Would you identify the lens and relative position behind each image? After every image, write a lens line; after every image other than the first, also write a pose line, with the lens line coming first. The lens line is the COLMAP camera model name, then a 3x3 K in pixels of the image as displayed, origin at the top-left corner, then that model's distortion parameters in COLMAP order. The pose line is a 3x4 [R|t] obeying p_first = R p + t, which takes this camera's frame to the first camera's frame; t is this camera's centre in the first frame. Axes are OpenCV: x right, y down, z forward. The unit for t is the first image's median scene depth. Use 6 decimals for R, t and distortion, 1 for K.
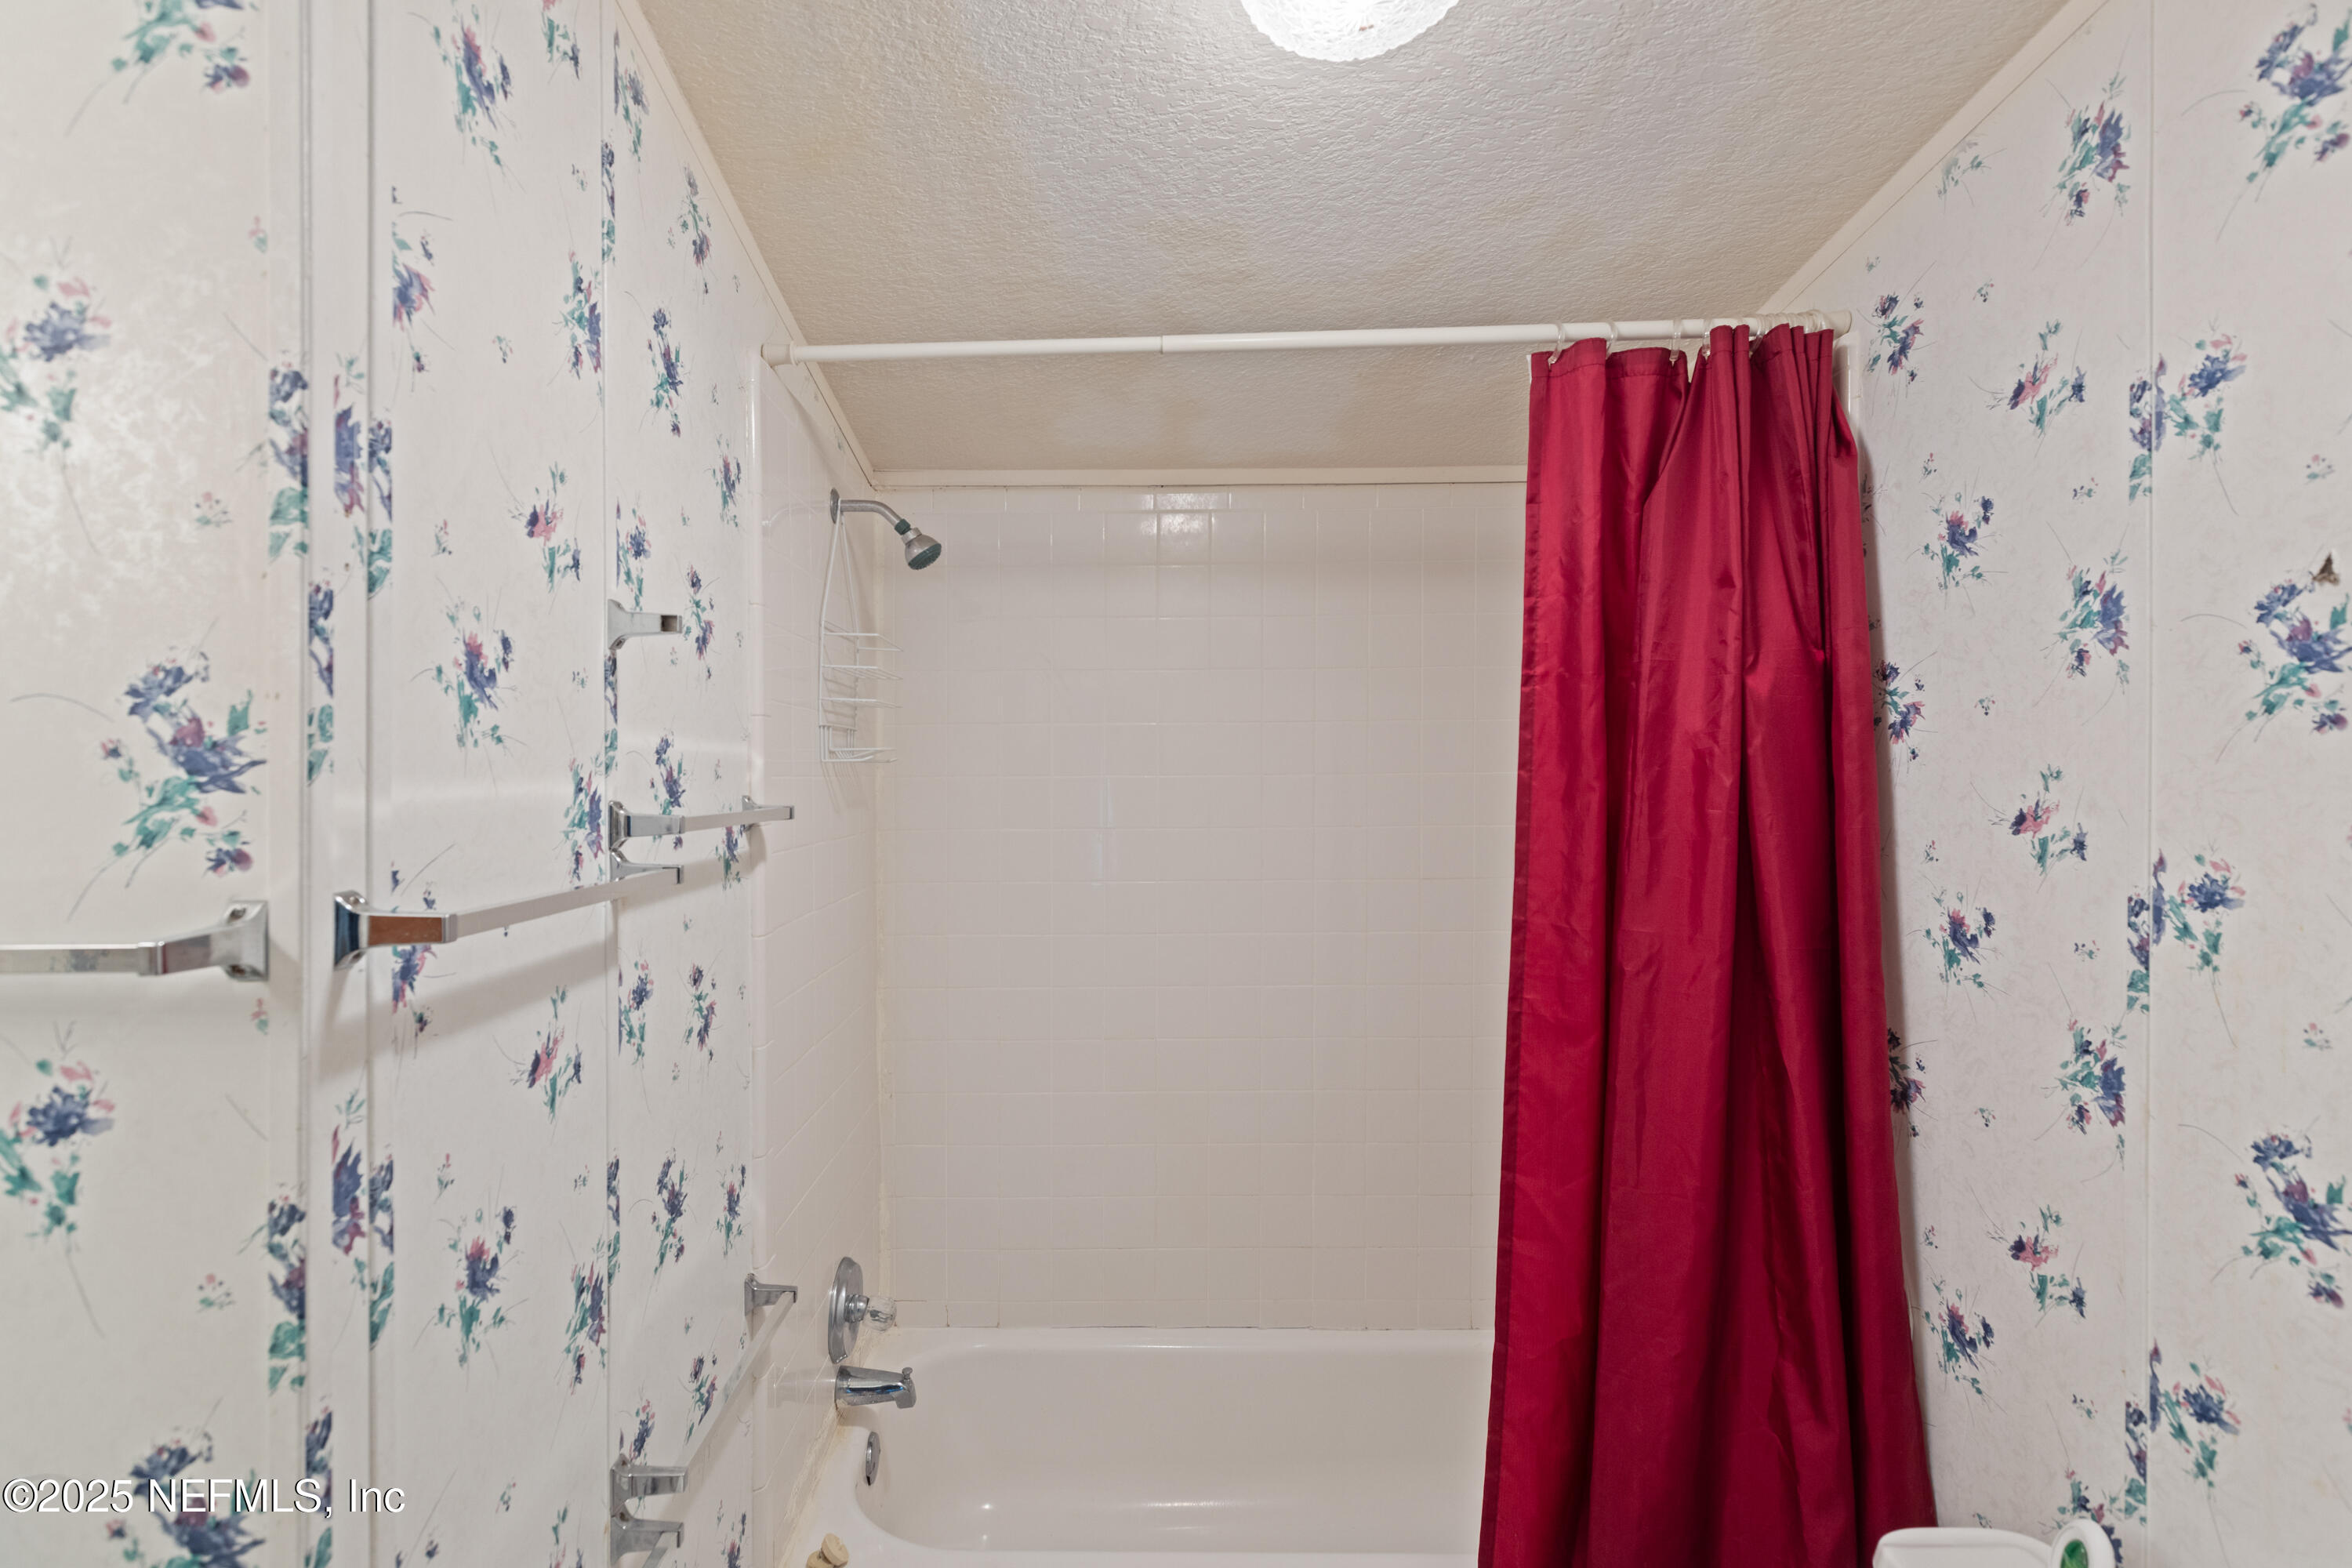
lens RADIAL K [[1030.5, 0, 1171.4], [0, 1030.5, 772.6], [0, 0, 1]] dist [-0.000549, 0.000055]
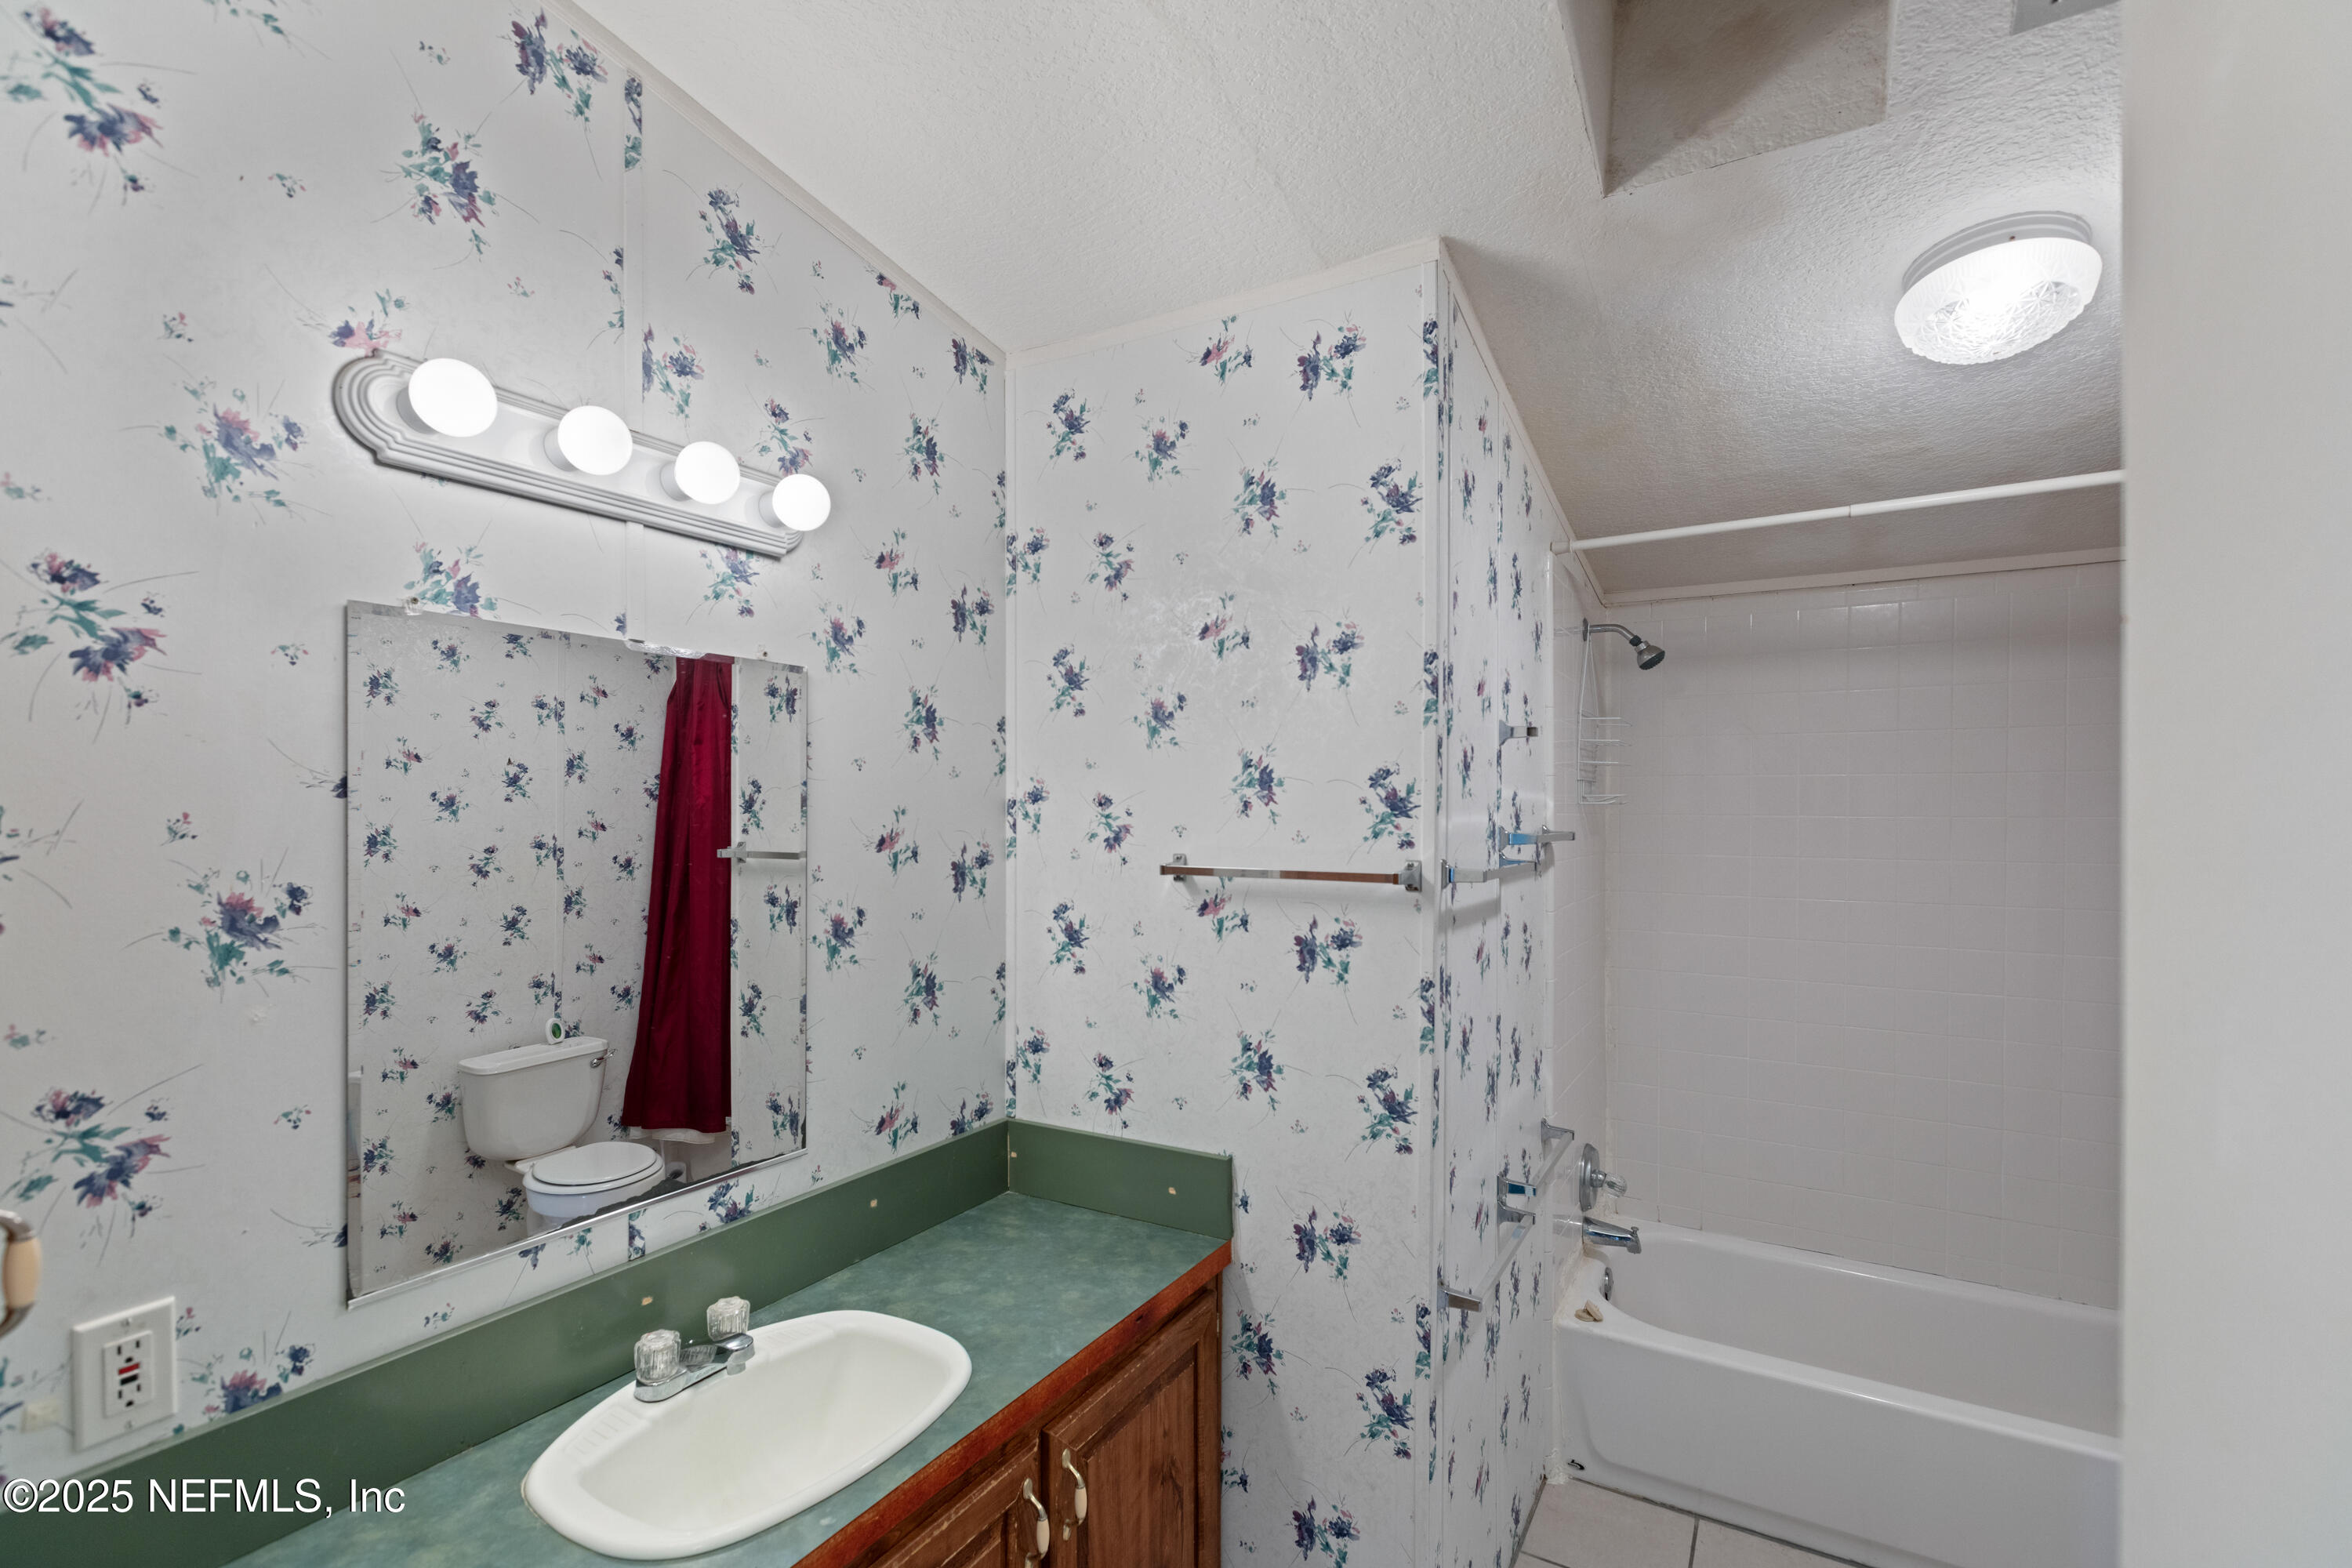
lens RADIAL K [[1030.5, 0, 1170.4], [0, 1030.5, 799.0], [0, 0, 1]] dist [-0.000549, 0.000055]
pose [[0.823066, 0.005293, -0.567920, 0.033106], [-0.010585, 0.999926, -0.006022, -0.003281], [0.567846, 0.010968, 0.823061, -0.808126]]
